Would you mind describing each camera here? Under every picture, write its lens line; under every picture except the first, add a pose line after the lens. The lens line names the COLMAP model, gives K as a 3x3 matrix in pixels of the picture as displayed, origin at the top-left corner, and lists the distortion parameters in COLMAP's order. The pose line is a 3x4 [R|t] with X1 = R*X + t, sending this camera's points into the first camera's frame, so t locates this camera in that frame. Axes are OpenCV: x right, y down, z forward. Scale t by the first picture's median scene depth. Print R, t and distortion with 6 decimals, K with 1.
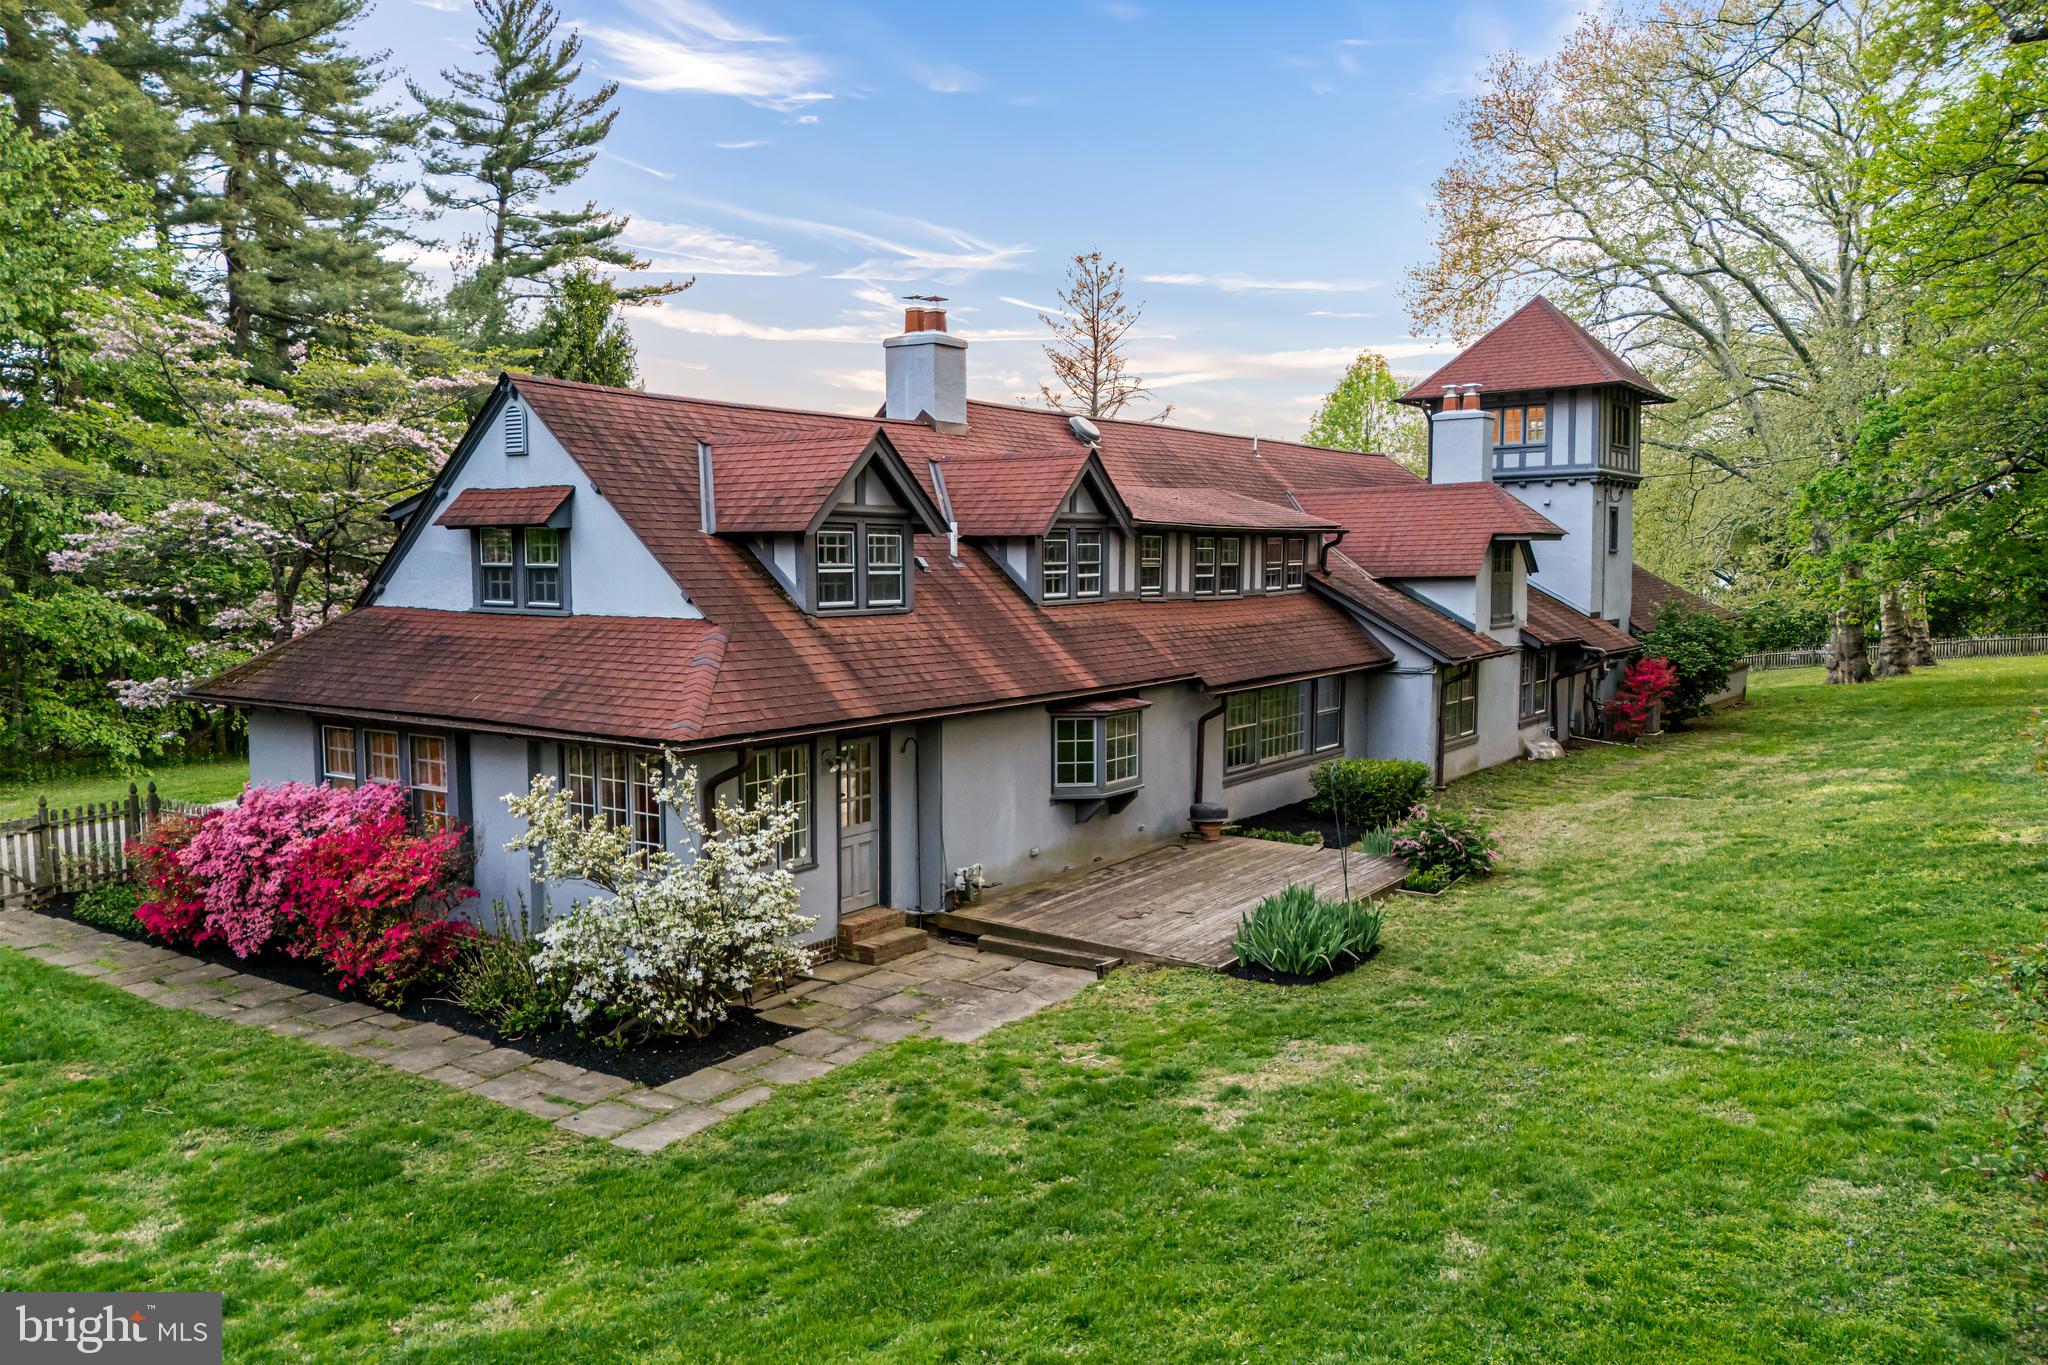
lens RADIAL K [[1505.2, 0, 1024.6], [0, 1505.2, 676.7], [0, 0, 1]] dist [0.065874, -0.055762]
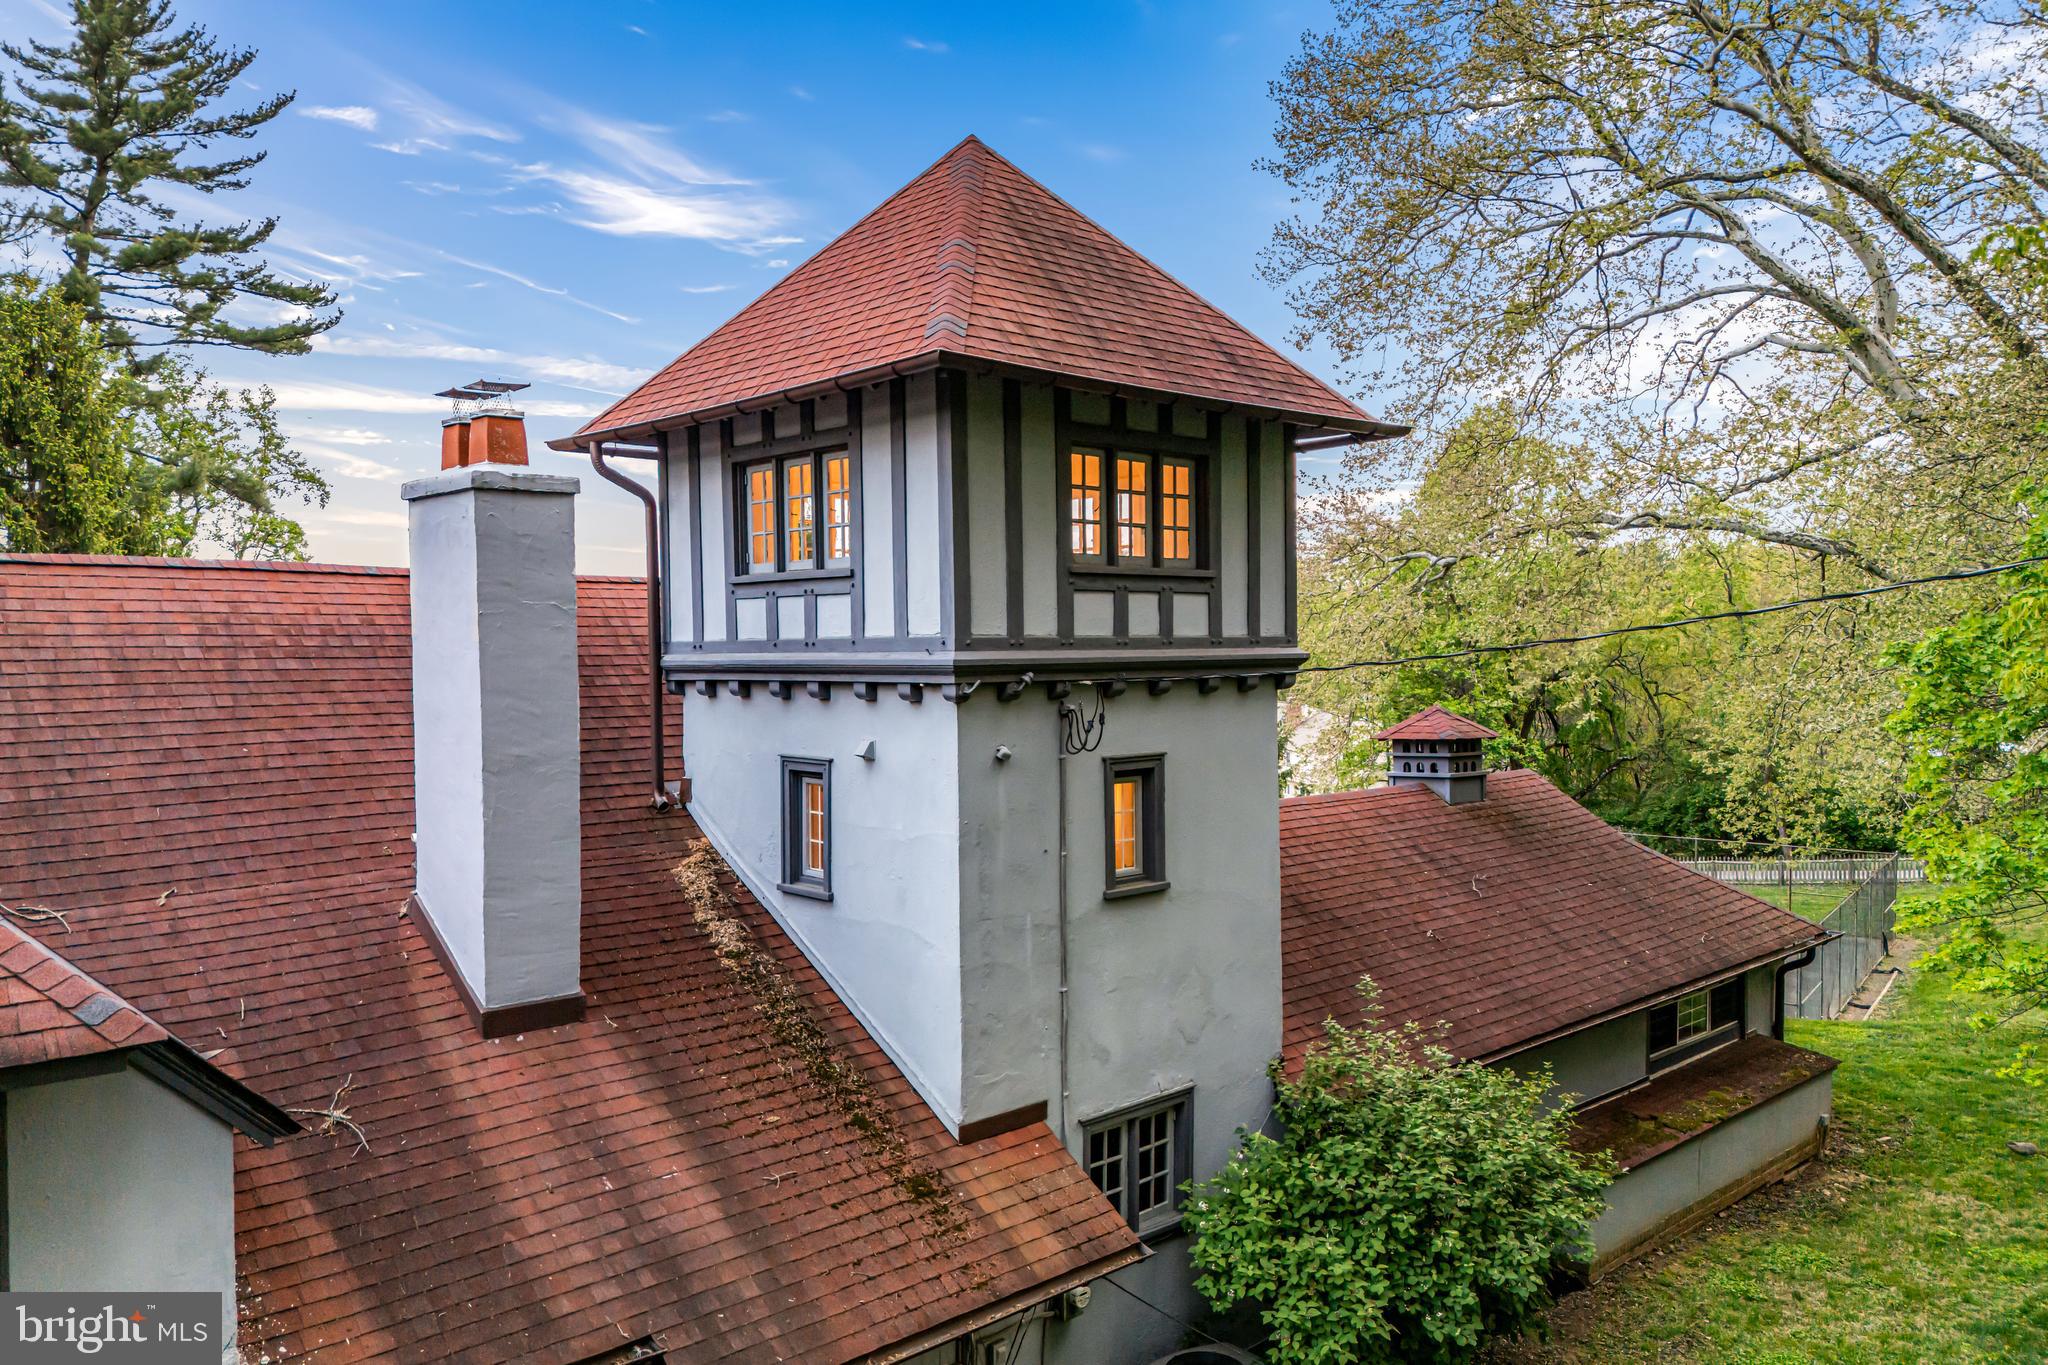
lens RADIAL K [[1505.2, 0, 1016.7], [0, 1505.2, 693.8], [0, 0, 1]] dist [0.065874, -0.055762]
pose [[0.979571, 0.008388, -0.200921, 0.866657], [-0.016585, 0.999096, -0.039147, -0.227177], [0.200411, 0.041679, 0.978825, 1.371183]]
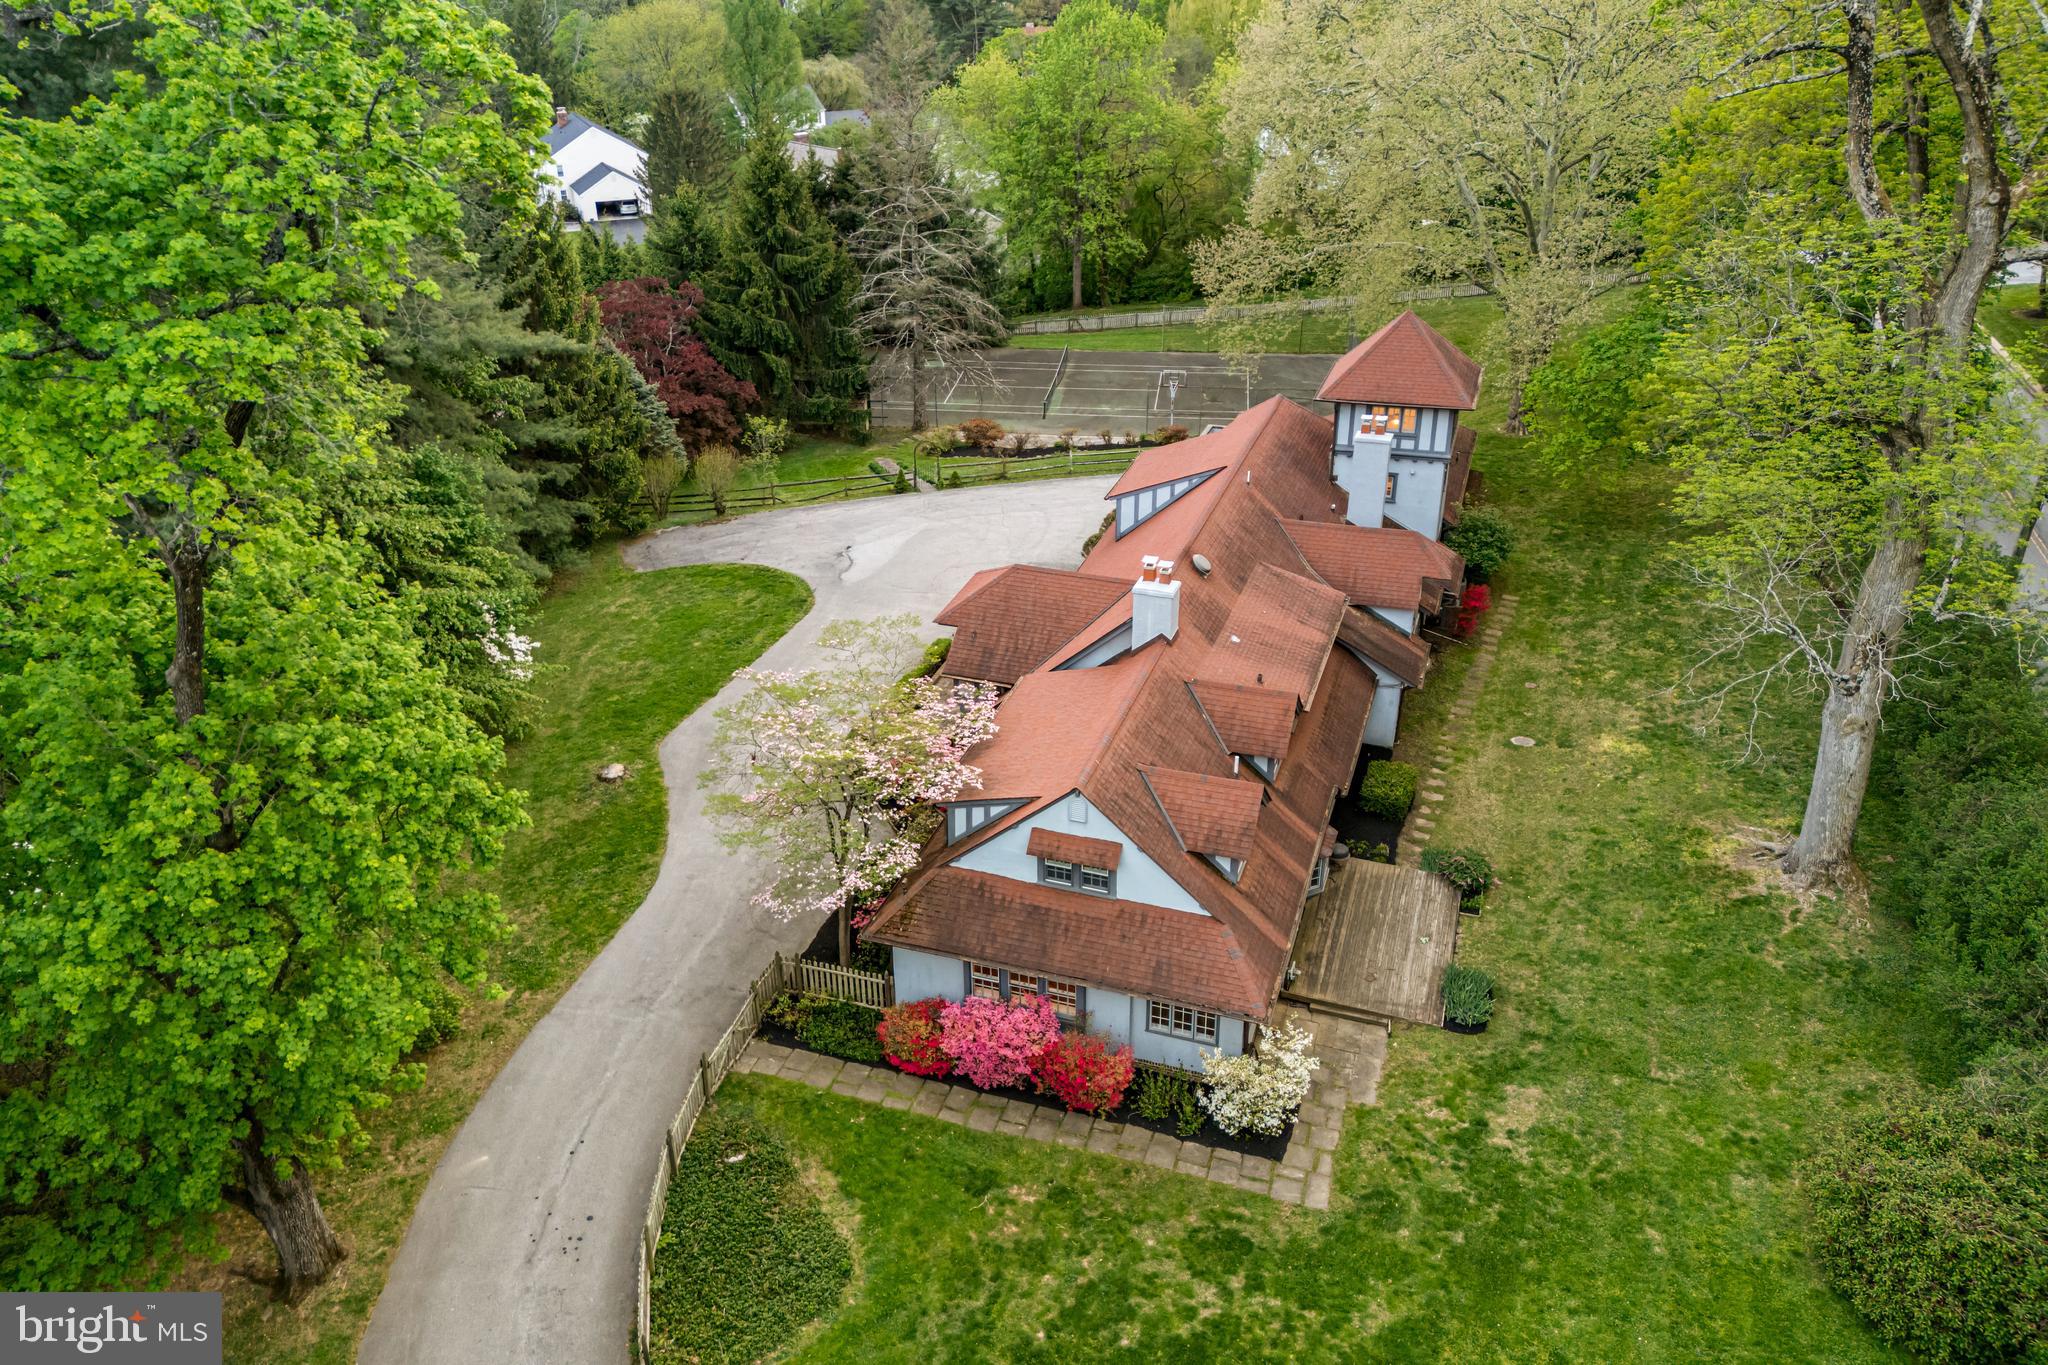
lens RADIAL K [[1505.2, 0, 1016.4], [0, 1505.2, 681.9], [0, 0, 1]] dist [0.065874, -0.055762]
pose [[0.958277, -0.139858, 0.249290, -0.840313], [0.031784, 0.918852, 0.393320, -1.029165], [-0.284070, -0.368986, 0.884960, -0.548527]]
